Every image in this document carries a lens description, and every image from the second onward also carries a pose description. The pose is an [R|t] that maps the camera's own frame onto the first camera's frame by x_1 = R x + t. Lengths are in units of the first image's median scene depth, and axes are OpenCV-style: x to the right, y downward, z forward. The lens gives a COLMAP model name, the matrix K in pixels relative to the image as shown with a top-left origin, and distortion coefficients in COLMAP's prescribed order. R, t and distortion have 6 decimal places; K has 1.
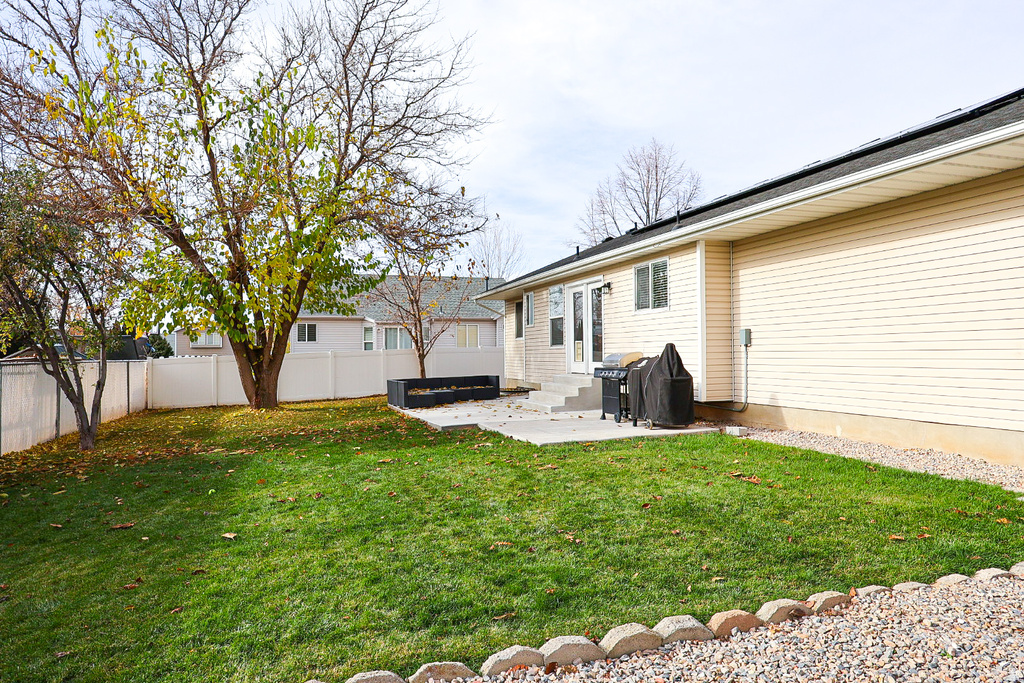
lens RADIAL K [[661.5, 0, 512.3], [0, 661.5, 337.3], [0, 0, 1]] dist [0.004139, -0.003494]
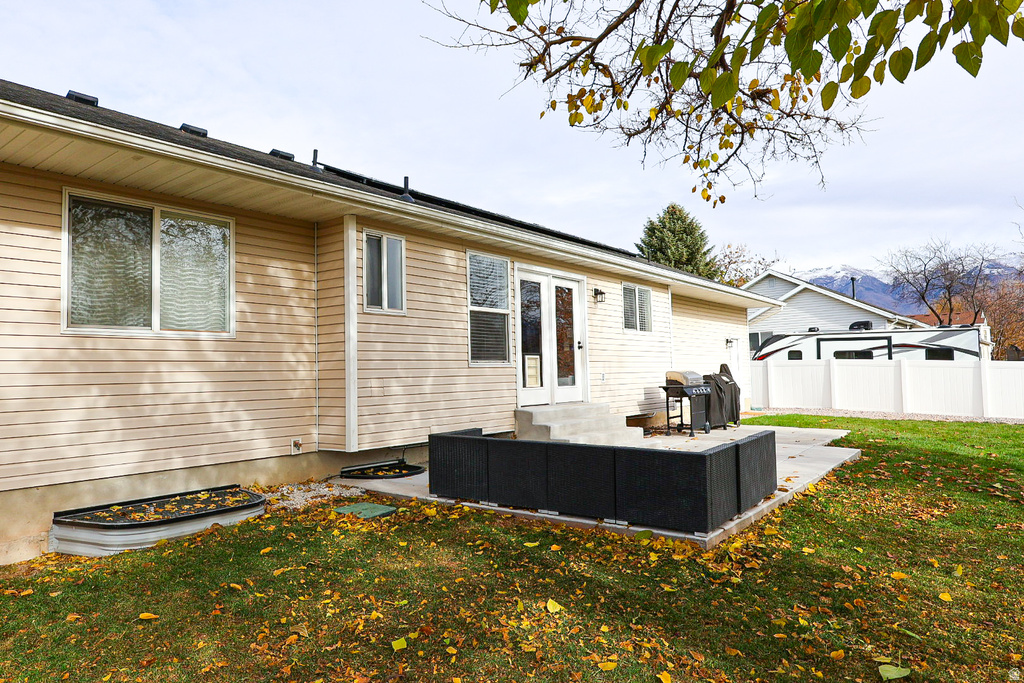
lens RADIAL K [[661.5, 0, 512.3], [0, 661.5, 337.3], [0, 0, 1]] dist [0.004139, -0.003494]
pose [[-0.549975, 0.070471, 0.832203, -0.530048], [0.007054, 0.996790, -0.079746, 0.047712], [-0.835152, -0.037988, -0.548706, 1.677245]]
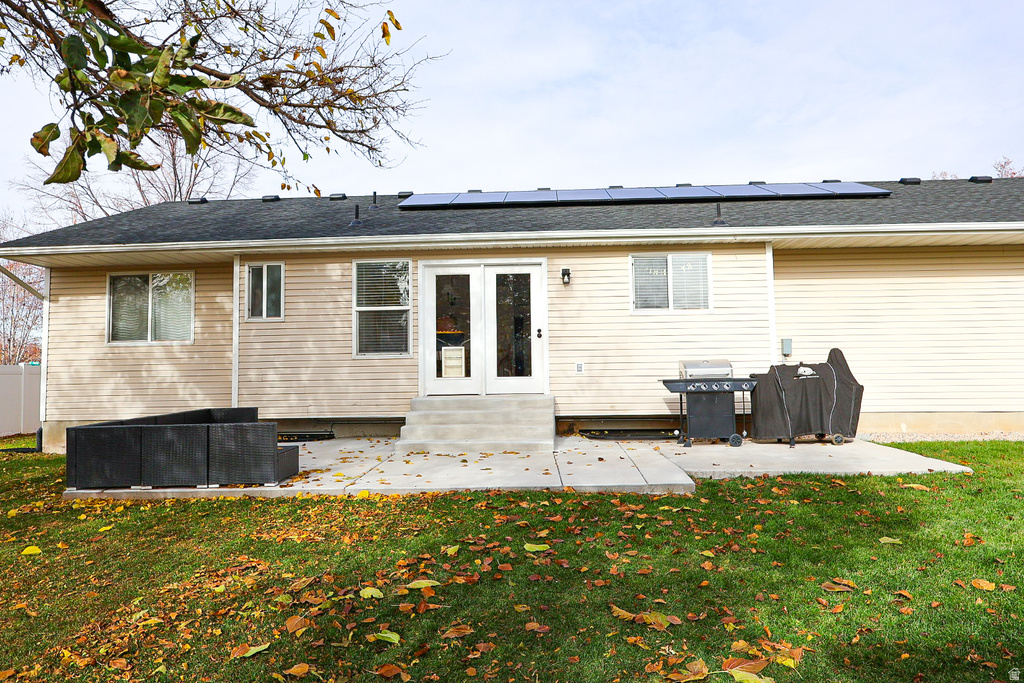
lens RADIAL K [[661.5, 0, 512.3], [0, 661.5, 337.3], [0, 0, 1]] dist [0.004139, -0.003494]
pose [[0.381537, 0.062525, 0.922236, -0.610055], [-0.013009, 0.997974, -0.062278, 0.044705], [-0.924262, 0.011764, 0.381578, 0.836021]]
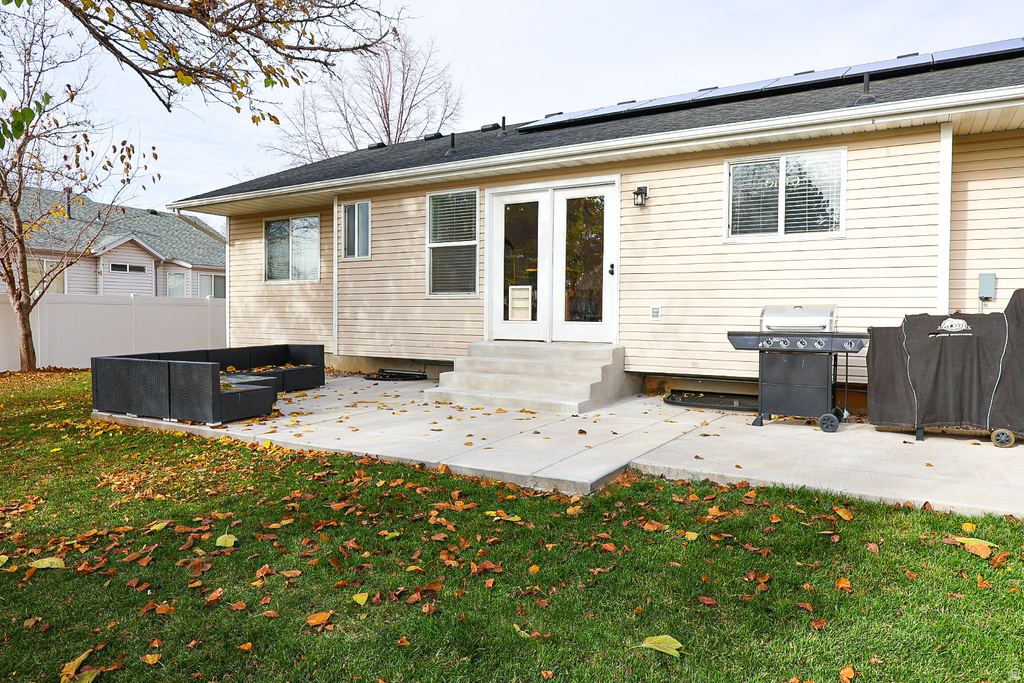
lens RADIAL K [[661.5, 0, 512.3], [0, 661.5, 337.3], [0, 0, 1]] dist [0.004139, -0.003494]
pose [[0.767021, -0.001987, 0.641619, -0.349423], [-0.033943, 0.998469, 0.043669, 0.031183], [-0.640724, -0.055274, 0.765779, 0.665817]]
